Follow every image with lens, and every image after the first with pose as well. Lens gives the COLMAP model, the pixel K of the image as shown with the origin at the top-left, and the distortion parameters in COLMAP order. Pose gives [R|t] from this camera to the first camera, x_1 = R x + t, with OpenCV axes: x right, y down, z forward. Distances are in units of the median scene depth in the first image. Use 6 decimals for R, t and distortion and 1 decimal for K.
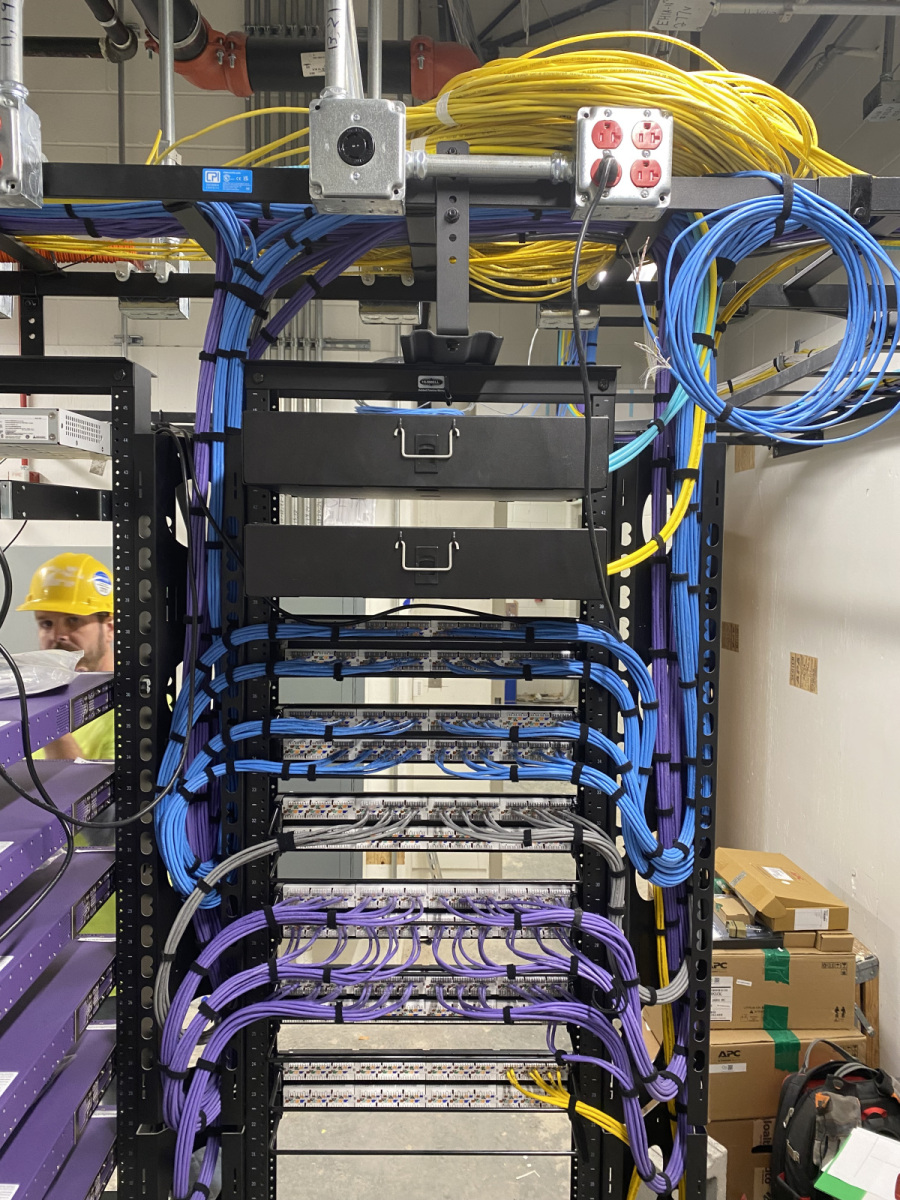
lens RADIAL K [[916.6, 0, 462.2], [0, 916.6, 565.0], [0, 0, 1]] dist [0.071148, -0.005060]
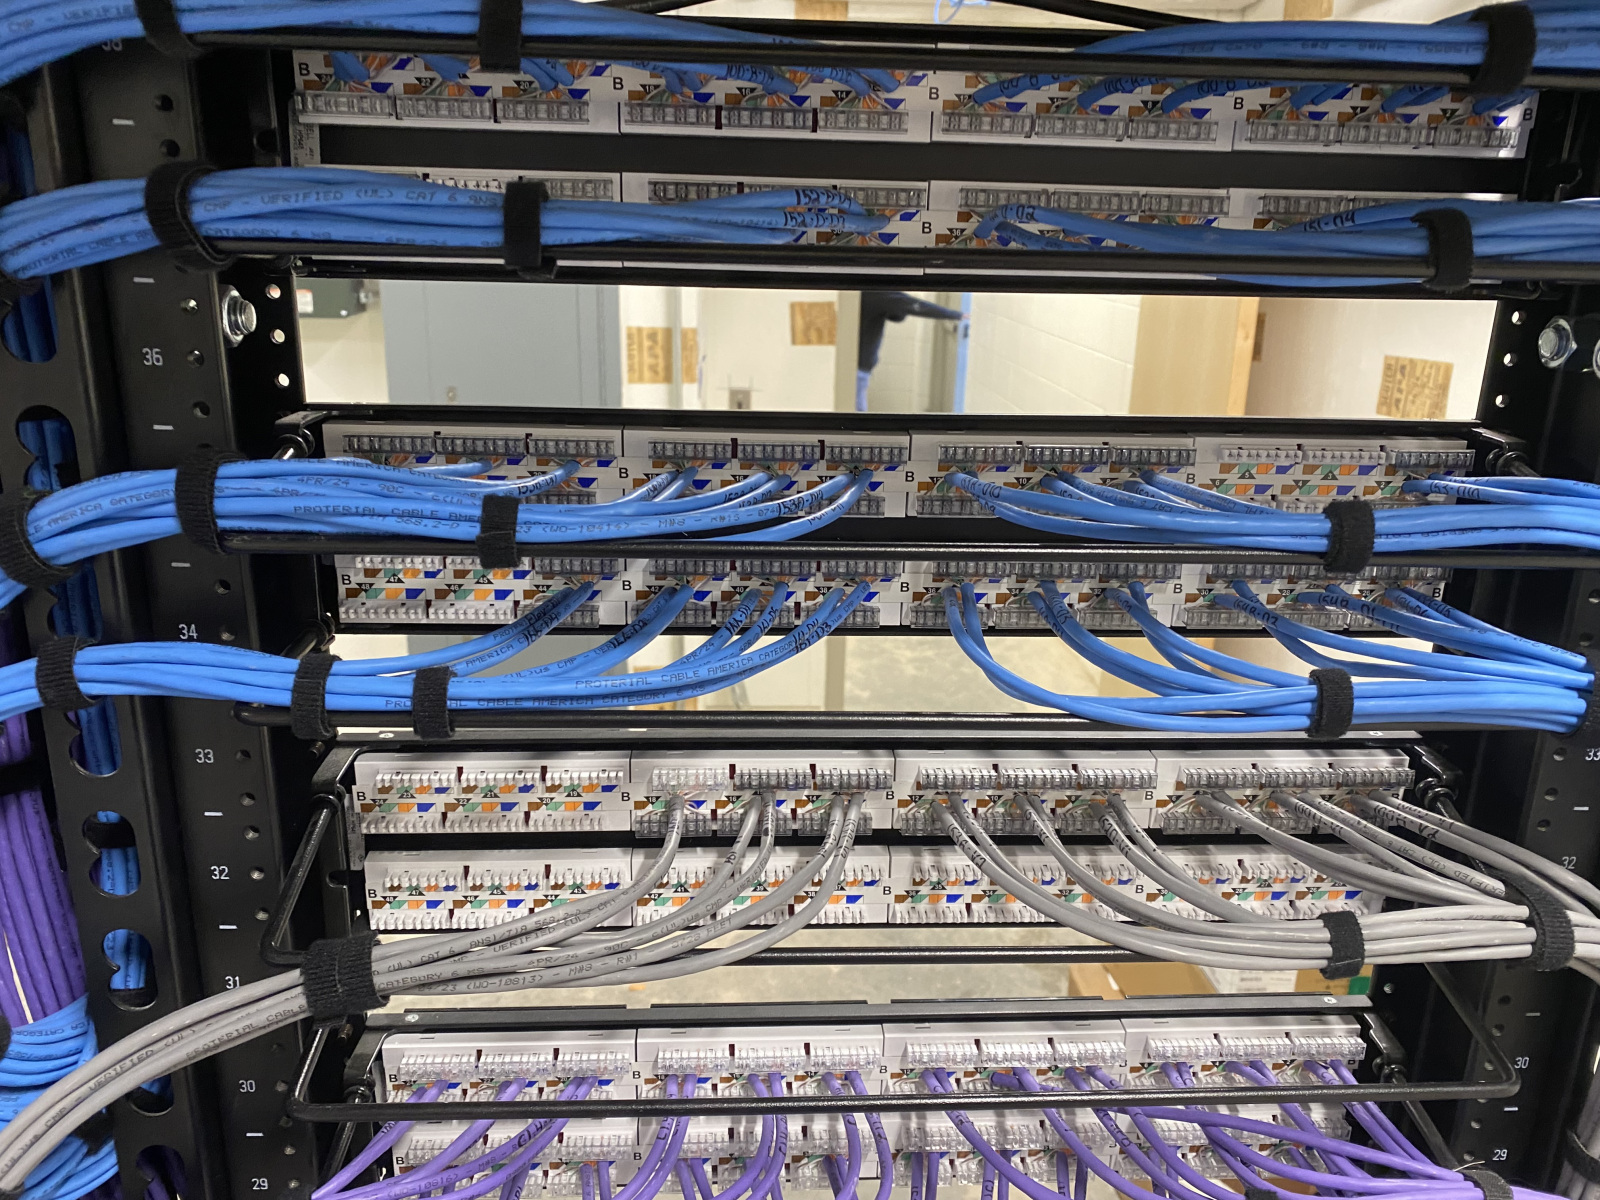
lens RADIAL K [[1222.1, 0, 798.4], [0, 1222.1, 603.3], [0, 0, 1]] dist [0.071148, -0.005060]
pose [[0.999003, -0.001496, 0.044610, -0.082436], [-0.010353, 0.964414, 0.264194, 0.114017], [-0.043418, -0.264393, 0.963437, 0.665862]]
